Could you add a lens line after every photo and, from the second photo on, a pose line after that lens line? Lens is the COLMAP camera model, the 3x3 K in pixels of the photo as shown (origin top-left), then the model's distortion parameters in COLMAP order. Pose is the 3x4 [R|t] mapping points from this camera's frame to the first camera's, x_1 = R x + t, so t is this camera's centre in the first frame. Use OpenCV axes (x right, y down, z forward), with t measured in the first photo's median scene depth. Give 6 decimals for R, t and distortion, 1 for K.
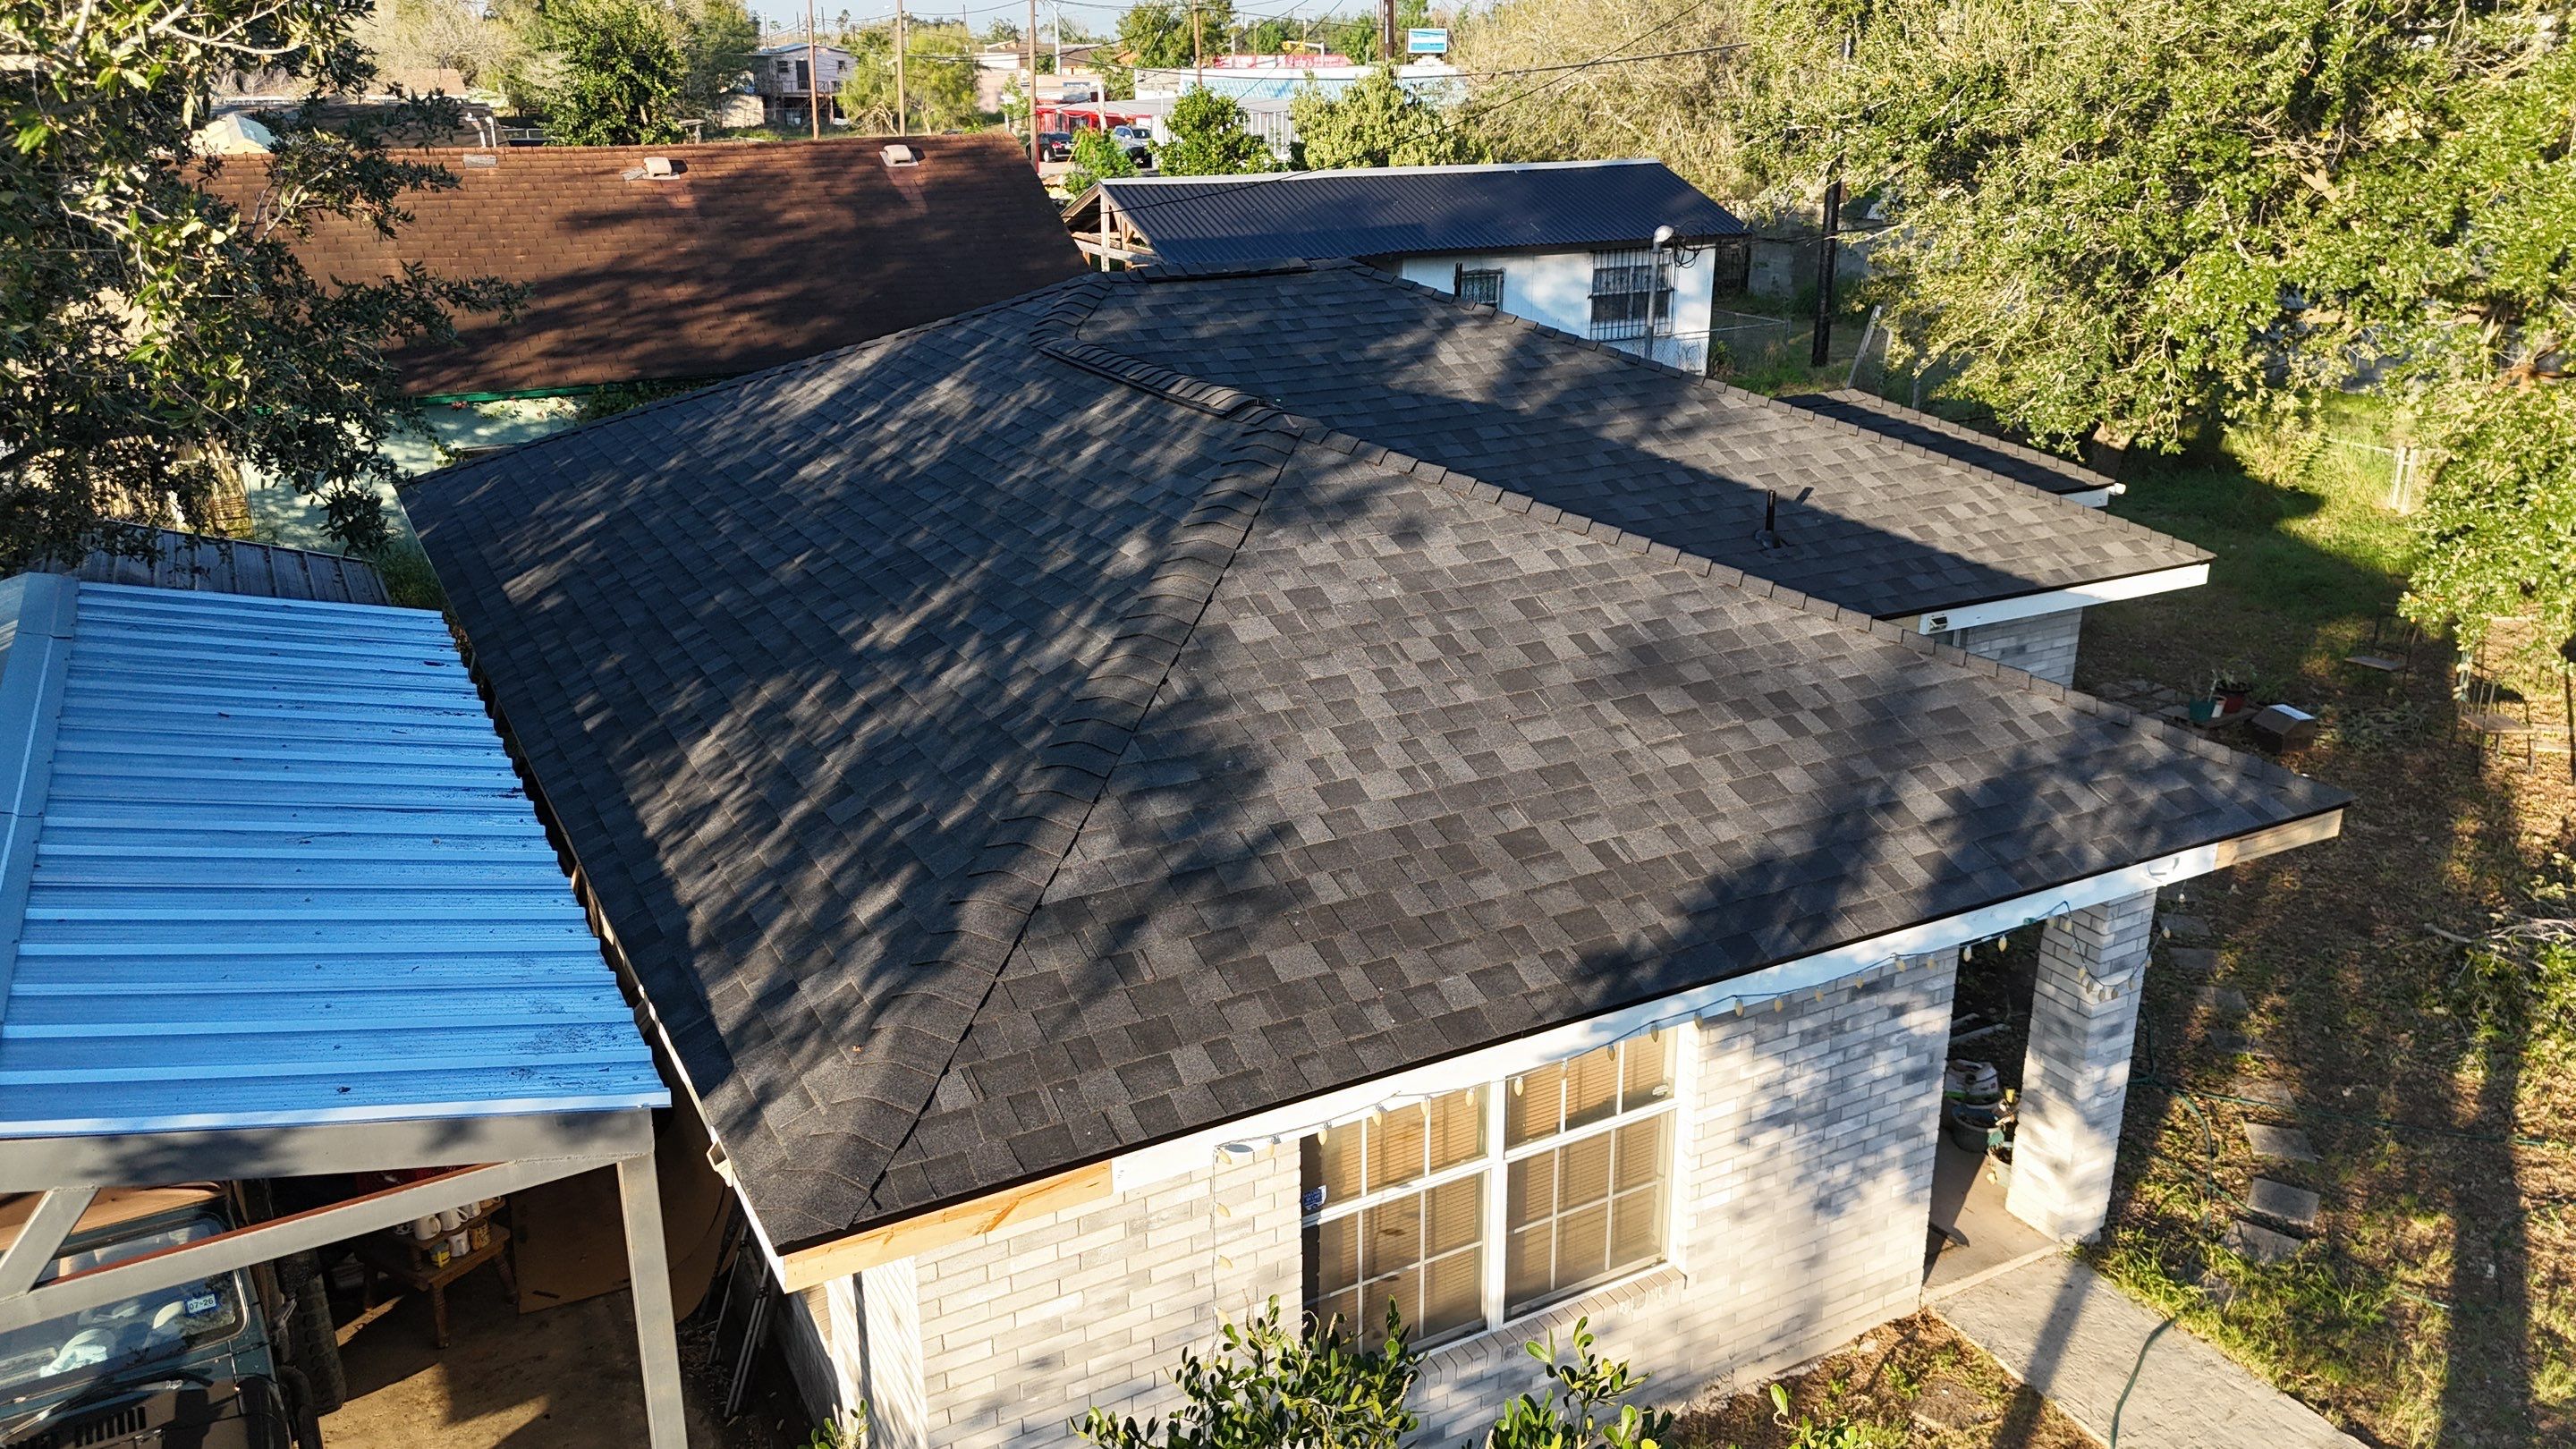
lens RADIAL K [[1900.4, 0, 1291.7], [0, 1900.4, 725.8], [0, 0, 1]] dist [0.078642, -0.077050]
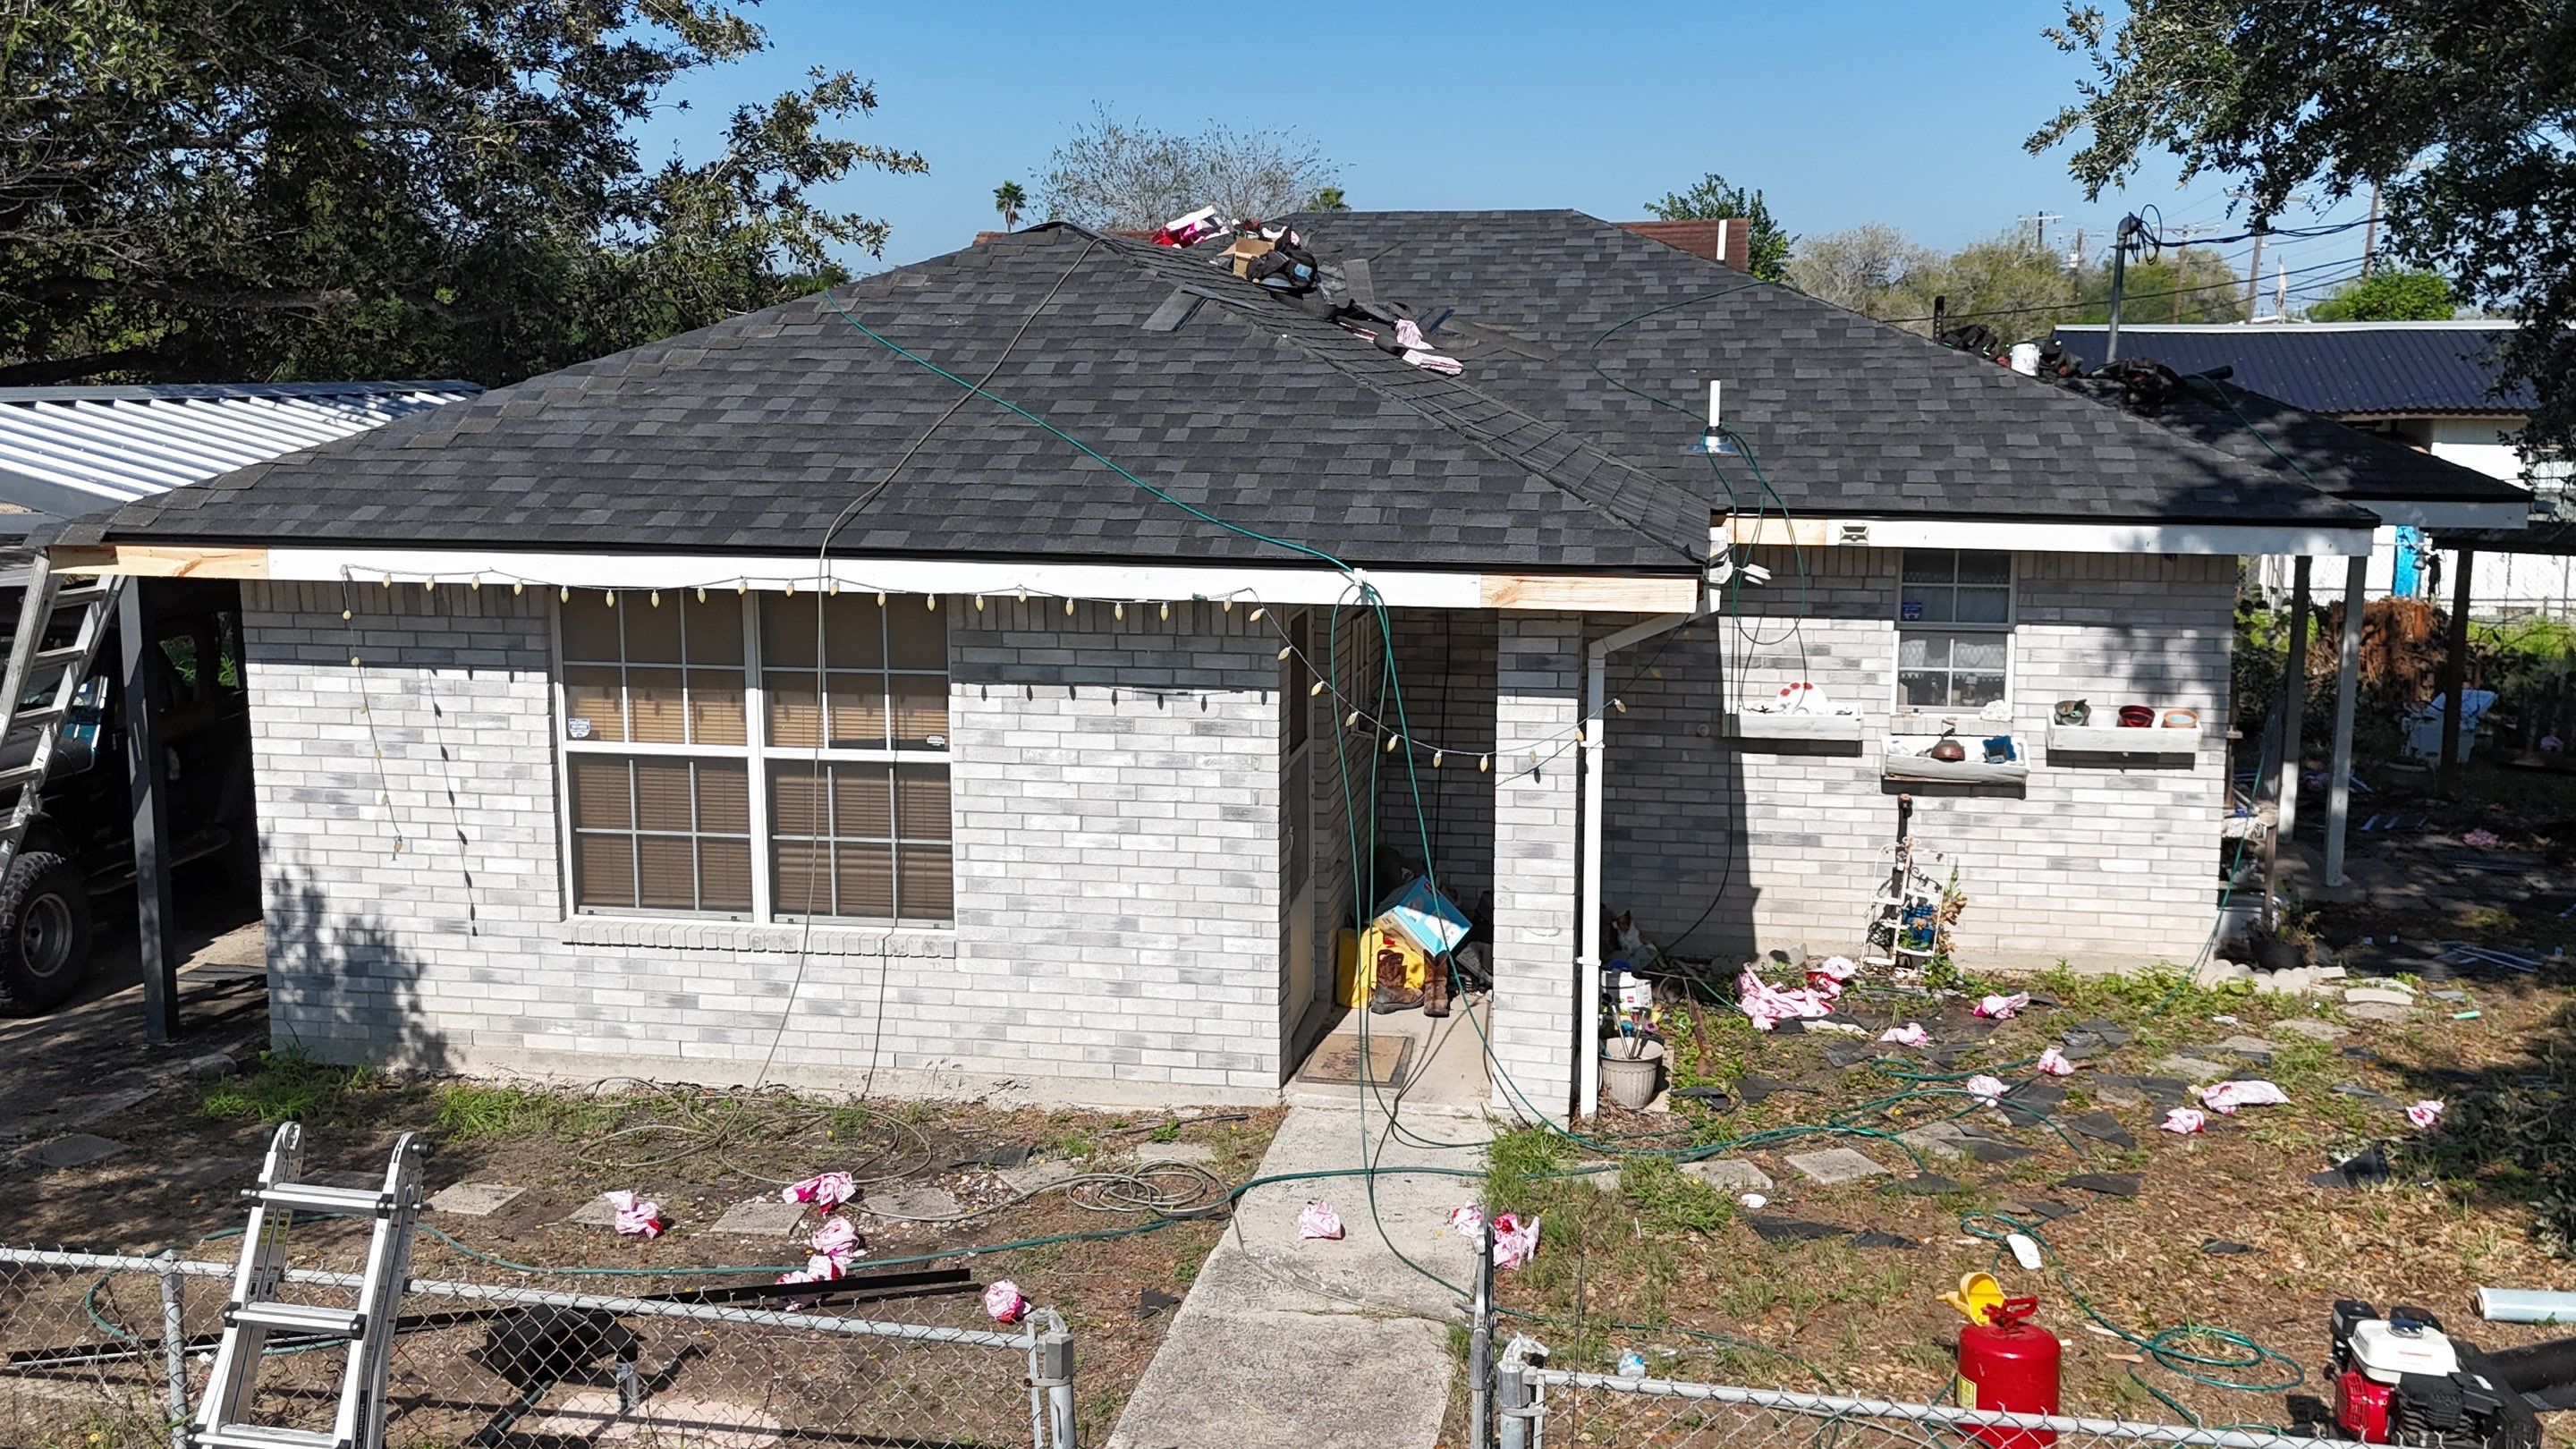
lens RADIAL K [[2312.4, 0, 1290.5], [0, 2312.4, 728.8], [0, 0, 1]] dist [0.106545, -0.165144]
pose [[0.779541, 0.104186, -0.617625, 1.055637], [-0.214786, 0.970744, -0.107341, 0.259473], [0.588373, 0.216334, 0.779113, 0.105040]]
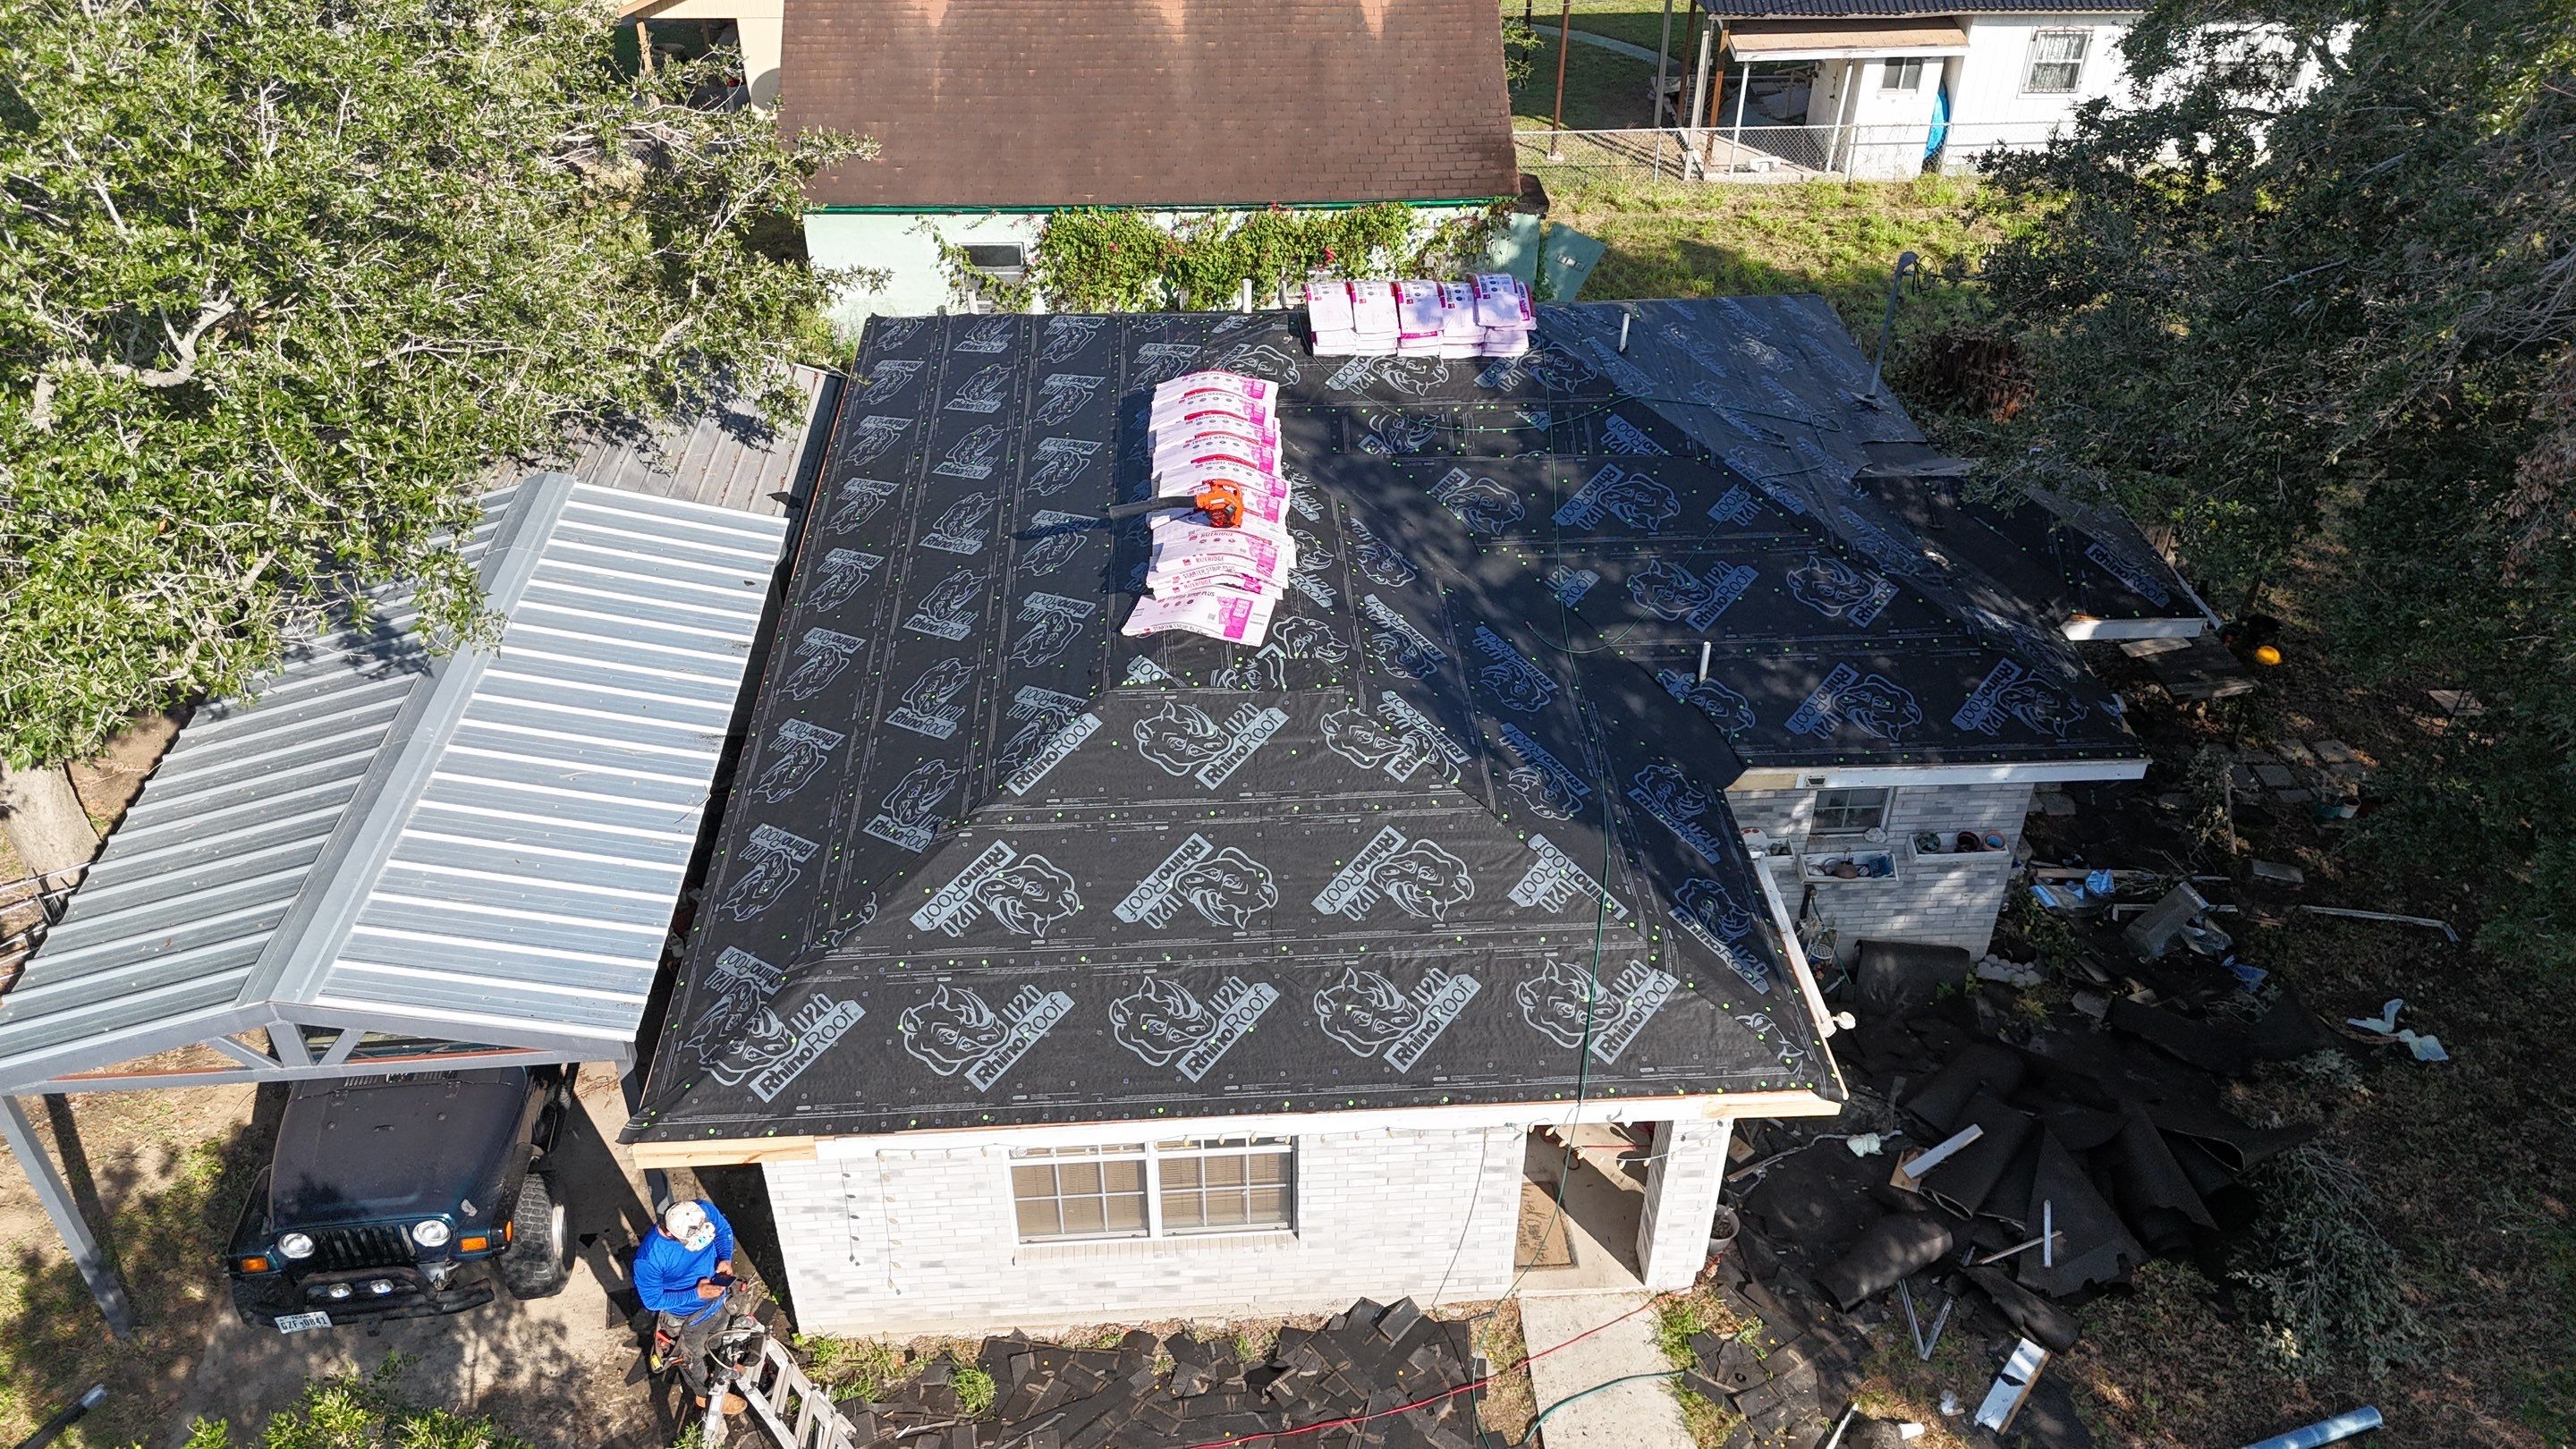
lens RADIAL K [[1900.4, 0, 1292.3], [0, 1900.4, 726.0], [0, 0, 1]] dist [0.078642, -0.077050]
pose [[0.907293, 0.253131, -0.335775, 0.584174], [-0.149000, 0.940234, 0.306202, -0.547355], [0.393216, -0.227785, 0.890784, -0.261876]]
